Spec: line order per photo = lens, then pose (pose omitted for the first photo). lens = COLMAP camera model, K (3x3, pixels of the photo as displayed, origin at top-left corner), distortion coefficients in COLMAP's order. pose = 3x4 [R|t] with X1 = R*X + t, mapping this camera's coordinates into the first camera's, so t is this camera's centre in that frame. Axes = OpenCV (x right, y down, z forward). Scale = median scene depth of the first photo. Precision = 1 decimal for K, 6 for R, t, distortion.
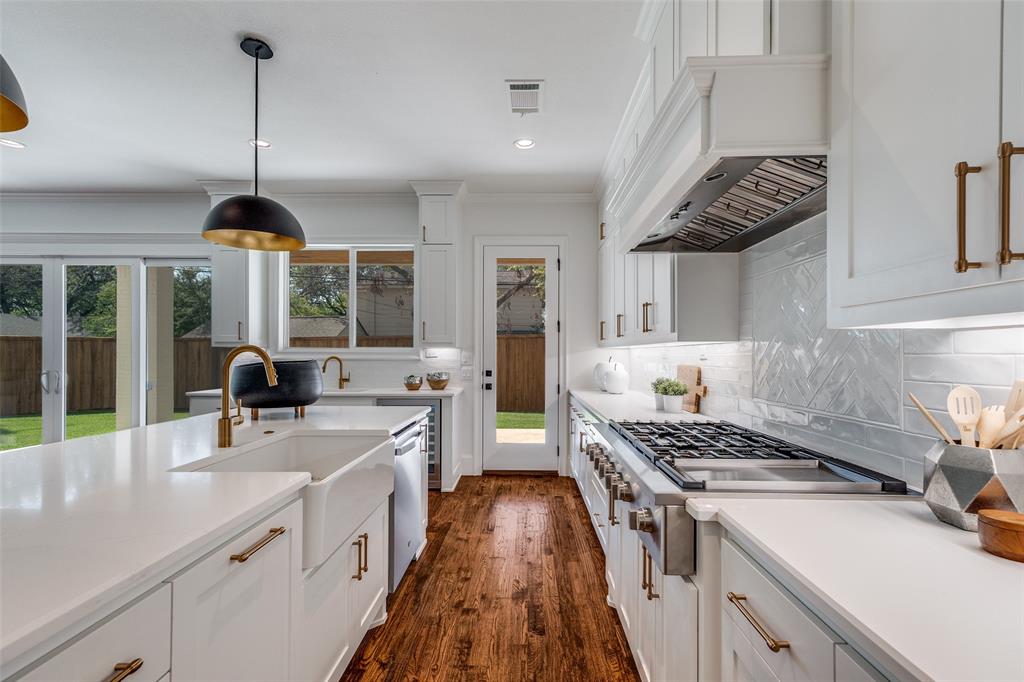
lens RADIAL K [[468.4, 0, 529.5], [0, 468.4, 360.6], [0, 0, 1]] dist [0.001099, 0.000344]
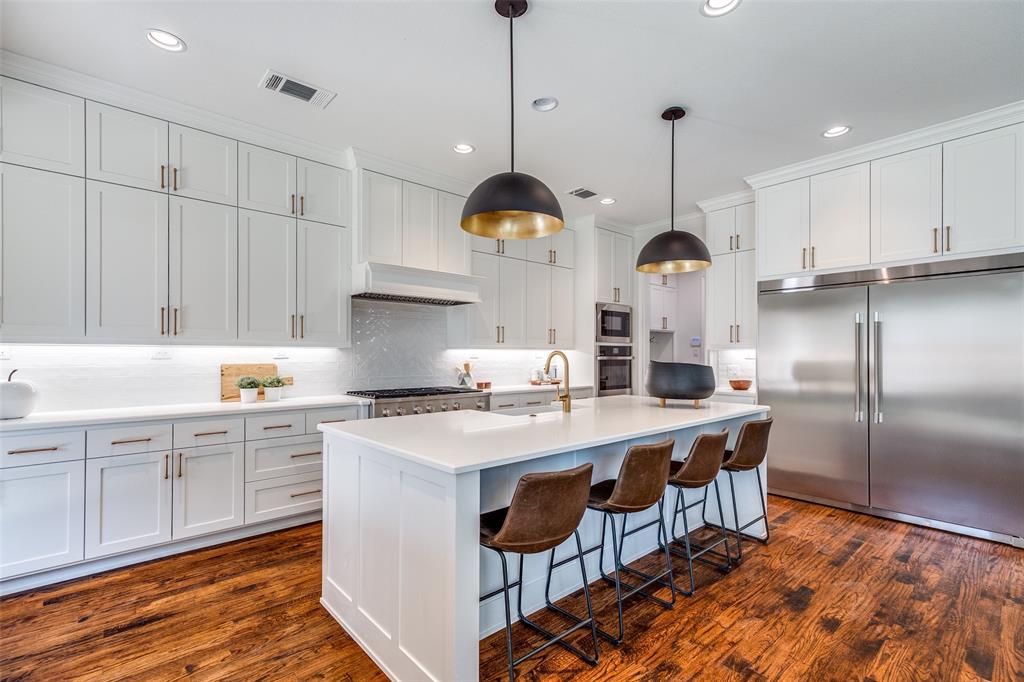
lens RADIAL K [[459.8, 0, 511.1], [0, 459.8, 354.7], [0, 0, 1]] dist [-0.012842, 0.000577]
pose [[-0.667360, 0.003537, 0.744727, -0.638772], [0.012583, 0.999900, 0.006527, -0.008130], [-0.744629, 0.013727, -0.667338, 0.825299]]
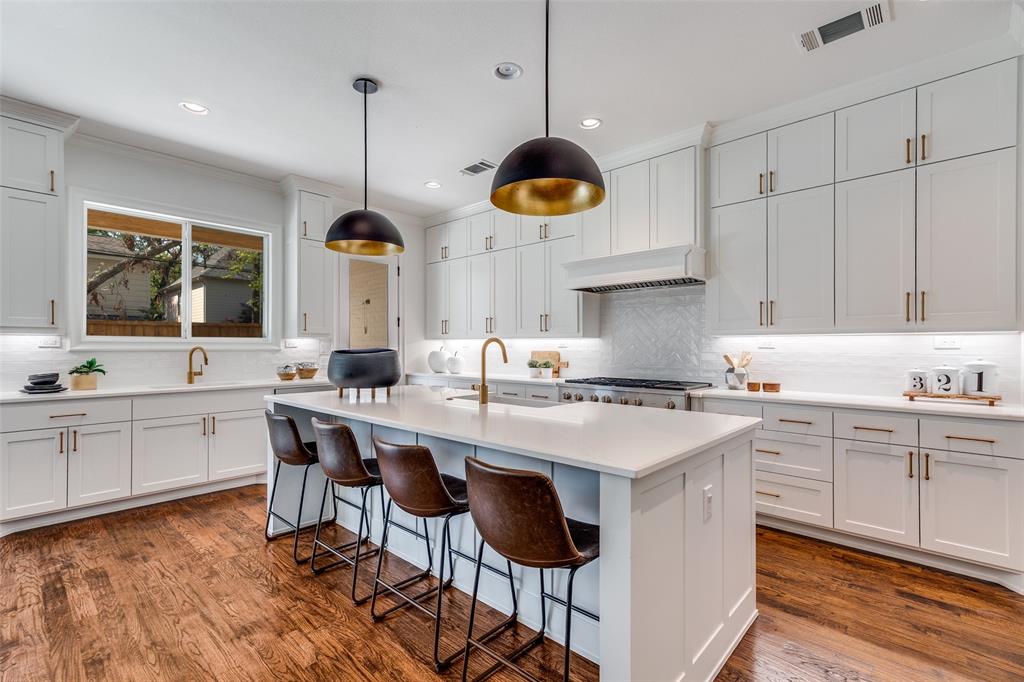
lens RADIAL K [[468.6, 0, 517.2], [0, 468.6, 346.4], [0, 0, 1]] dist [0.022384, -0.000085]
pose [[0.666595, -0.001522, 0.745418, -0.642385], [0.011519, 0.999900, -0.008260, 0.004587], [-0.745331, 0.014093, 0.666546, -0.040897]]
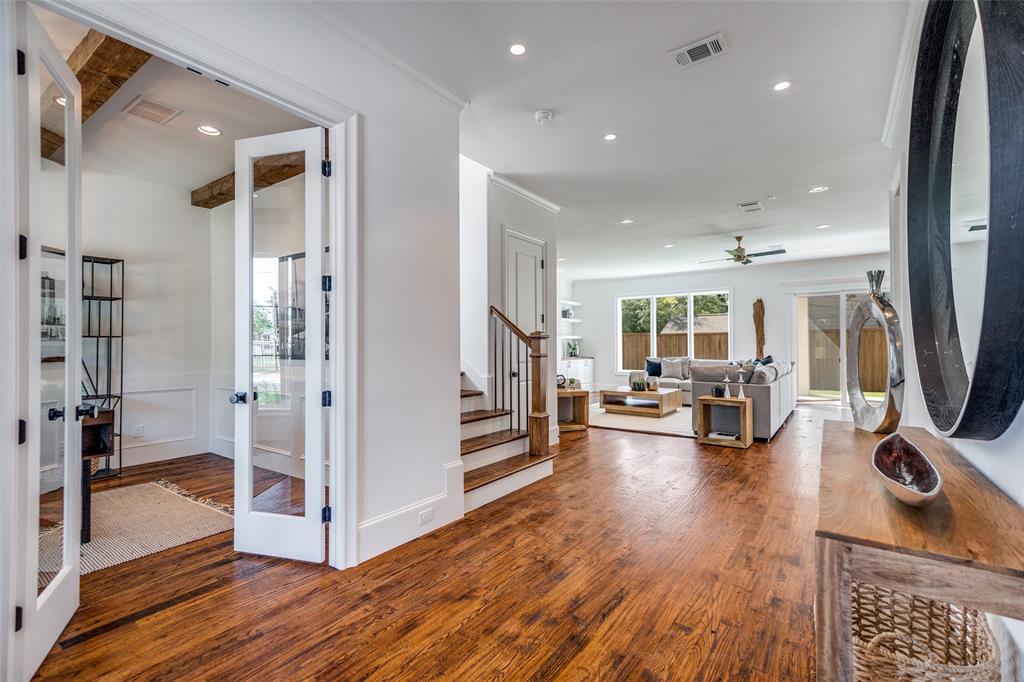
lens RADIAL K [[460.2, 0, 510.1], [0, 460.2, 342.9], [0, 0, 1]] dist [0.000976, 0.001092]
pose [[0.815256, 0.000585, -0.579100, -1.236761], [-0.012096, 0.999799, -0.016018, 0.030897], [0.578974, 0.020064, 0.815099, -1.293216]]
